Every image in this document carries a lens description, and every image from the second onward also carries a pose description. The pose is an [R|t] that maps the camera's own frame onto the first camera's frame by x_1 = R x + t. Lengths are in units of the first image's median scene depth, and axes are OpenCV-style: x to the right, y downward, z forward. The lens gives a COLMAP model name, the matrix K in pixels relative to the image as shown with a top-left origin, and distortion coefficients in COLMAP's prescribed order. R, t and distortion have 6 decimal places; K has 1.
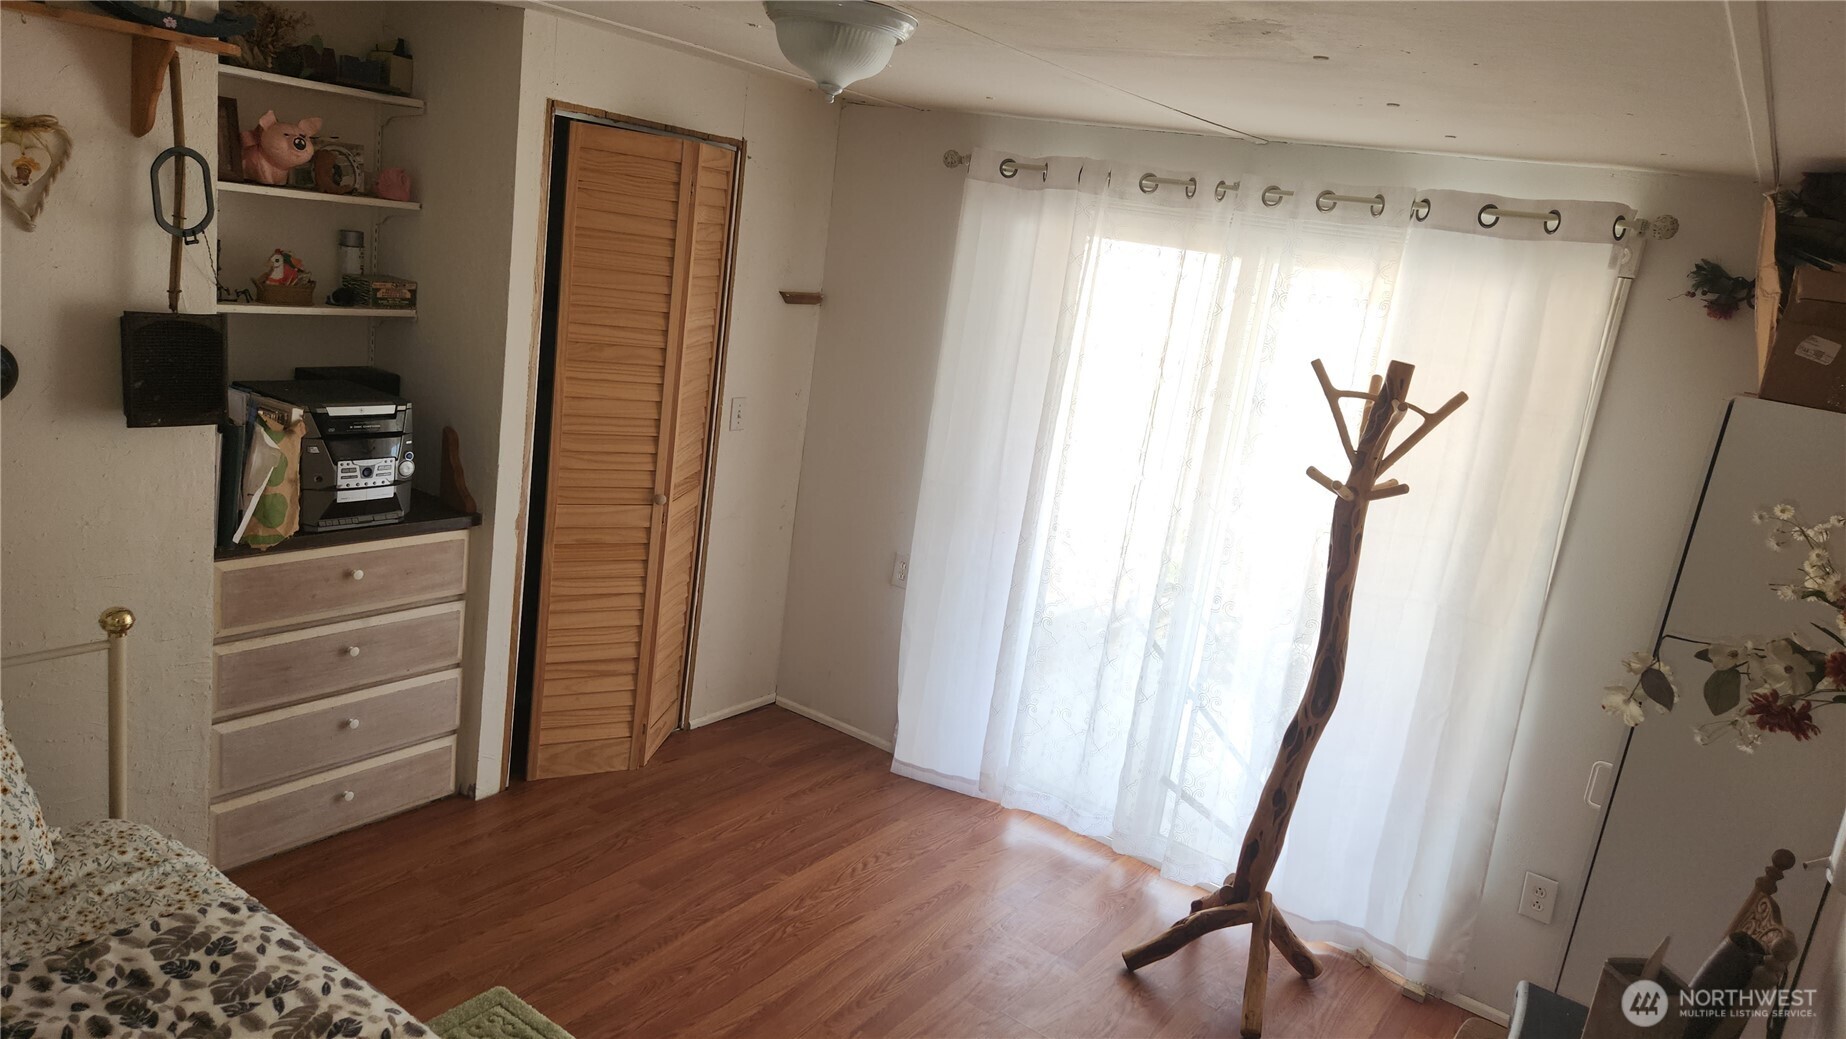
lens RADIAL K [[1231.3, 0, 922.9], [0, 1231.3, 523.2], [0, 0, 1]] dist [0.074048, -0.062175]
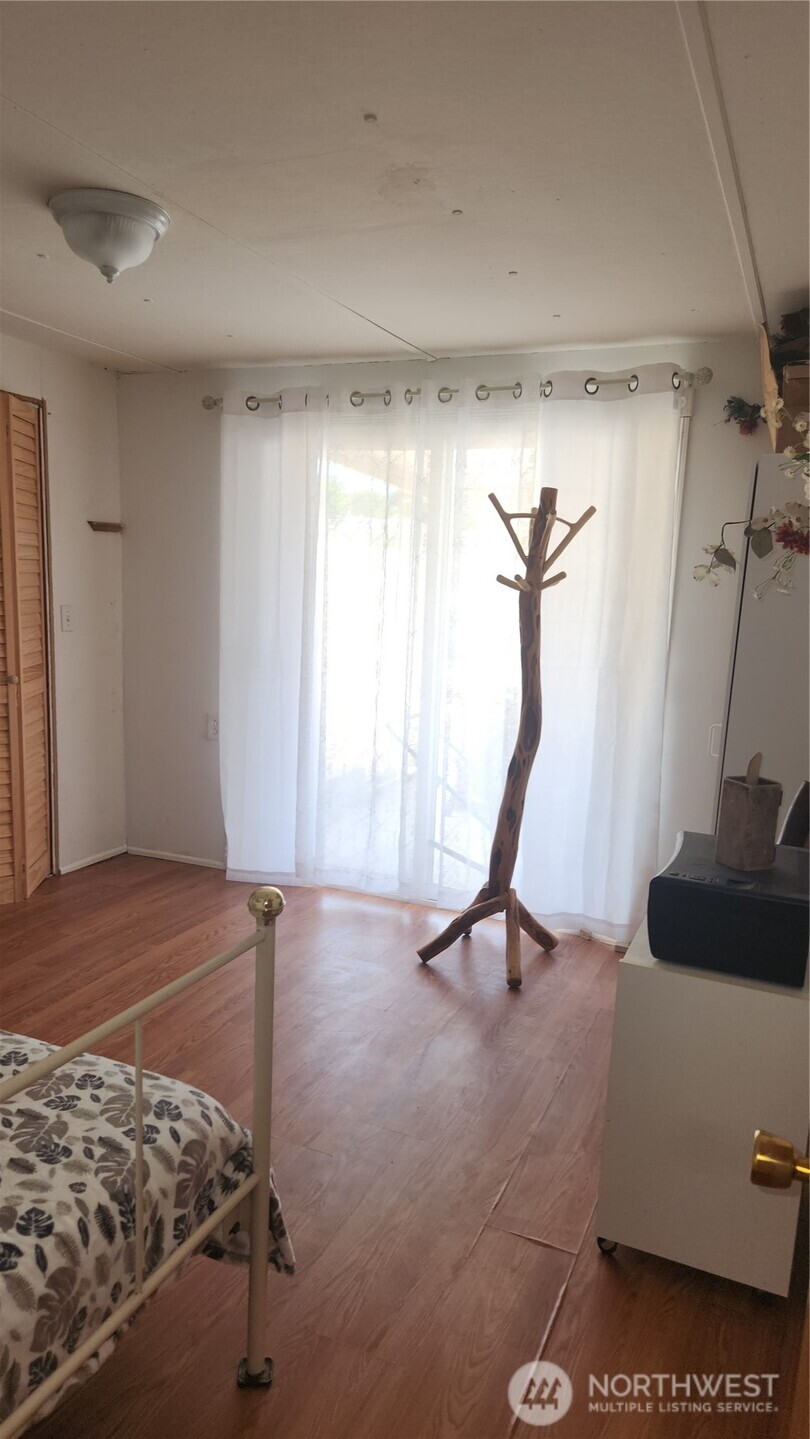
lens RADIAL K [[958.9, 0, 372.8], [0, 958.9, 734.5], [0, 0, 1]] dist [0.076212, -0.064488]
pose [[0.978358, -0.134167, 0.157527, -0.017254], [0.139971, 0.989807, -0.026293, 0.120611], [-0.152393, 0.047773, 0.987165, -0.032103]]
